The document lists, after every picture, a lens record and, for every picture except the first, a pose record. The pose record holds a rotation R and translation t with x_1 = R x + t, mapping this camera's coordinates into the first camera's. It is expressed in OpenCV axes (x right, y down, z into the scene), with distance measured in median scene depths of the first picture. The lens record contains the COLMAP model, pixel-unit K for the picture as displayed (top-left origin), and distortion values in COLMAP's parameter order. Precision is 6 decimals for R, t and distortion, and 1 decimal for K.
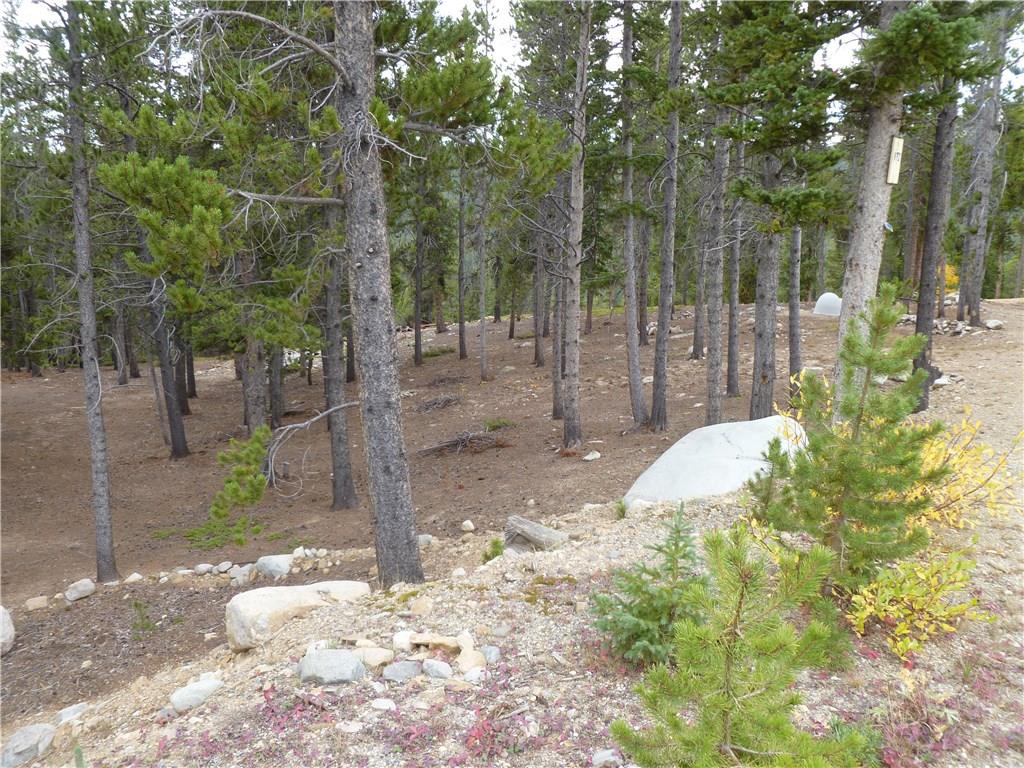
lens RADIAL K [[861.9, 0, 508.8], [0, 861.9, 381.8], [0, 0, 1]] dist [-0.080397, 0.028400]
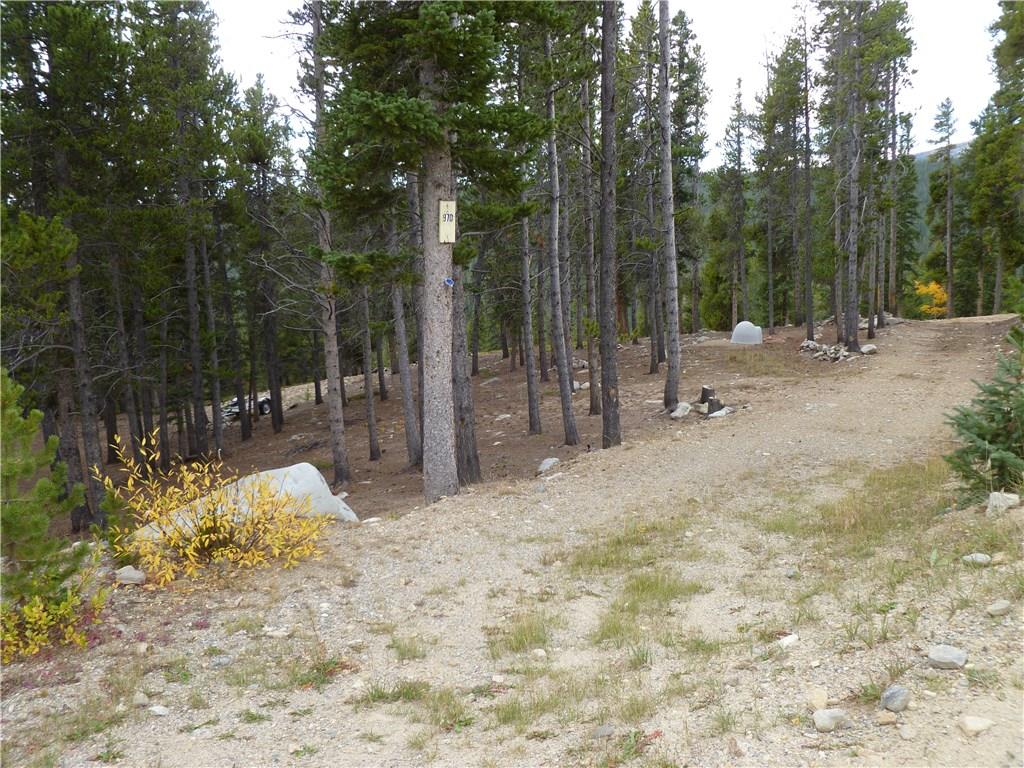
lens RADIAL K [[861.9, 0, 513.8], [0, 861.9, 385.0], [0, 0, 1]] dist [-0.080397, 0.028400]
pose [[0.997486, -0.035134, -0.061536, 0.601364], [0.033035, 0.998848, -0.034805, -0.012713], [0.062688, 0.032685, 0.997498, -0.079752]]
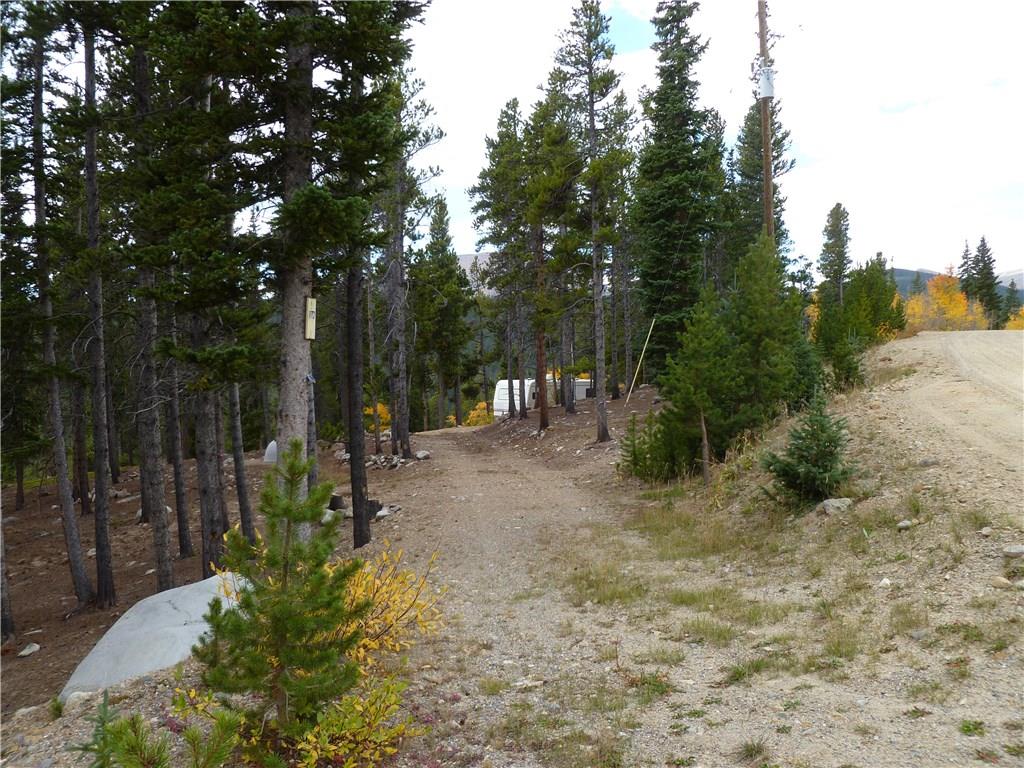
lens RADIAL K [[861.9, 0, 503.6], [0, 861.9, 384.3], [0, 0, 1]] dist [-0.080397, 0.028400]
pose [[0.815694, -0.047491, 0.576530, 0.018465], [0.145531, 0.981418, -0.125059, -0.003735], [-0.559878, 0.185913, 0.807448, -0.017251]]
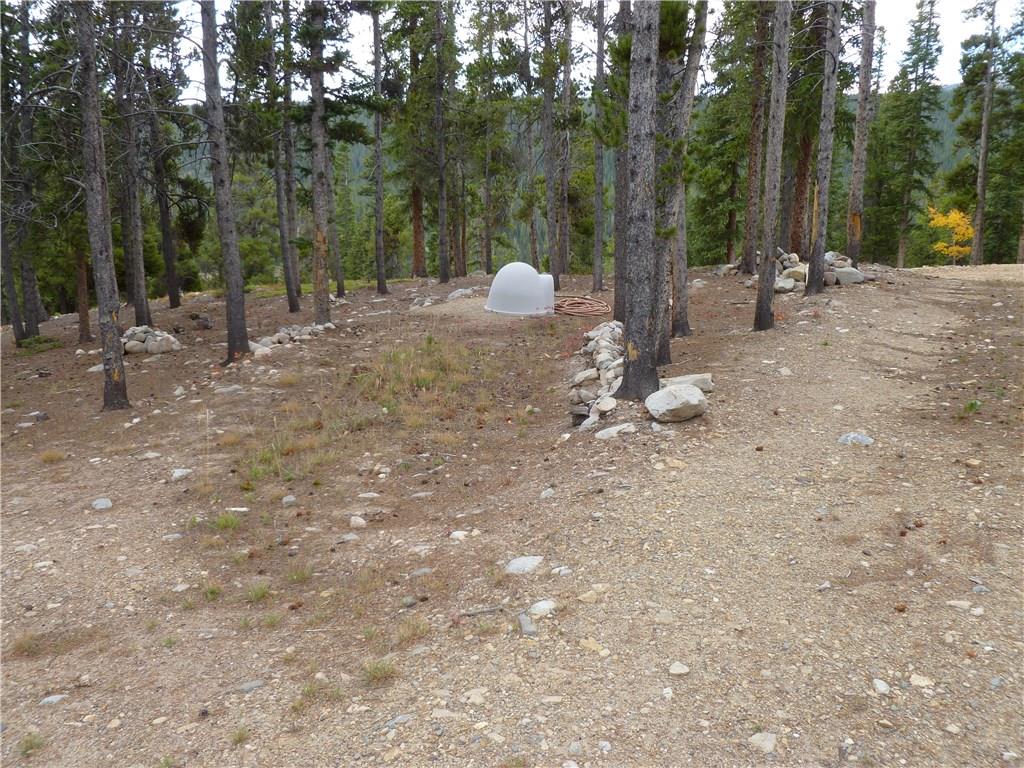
lens RADIAL K [[861.9, 0, 514.2], [0, 861.9, 377.3], [0, 0, 1]] dist [-0.080397, 0.028400]
pose [[0.997076, 0.012017, -0.075472, 1.487355], [-0.008350, 0.998778, 0.048719, -0.238022], [0.075965, -0.047946, 0.995957, 1.966156]]
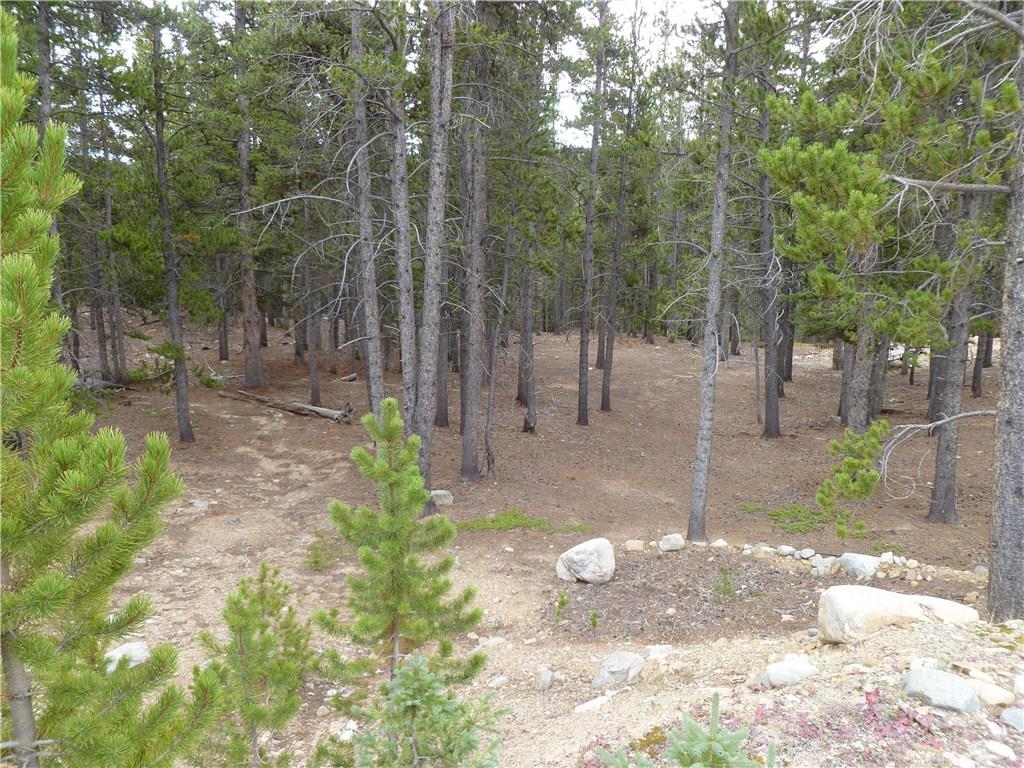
lens RADIAL K [[861.9, 0, 512.0], [0, 861.9, 381.8], [0, 0, 1]] dist [-0.080397, 0.028400]
pose [[0.778333, 0.131945, -0.613831, -0.019289], [-0.122062, 0.990814, 0.058205, 0.002005], [0.615872, 0.029622, 0.787289, -0.006530]]
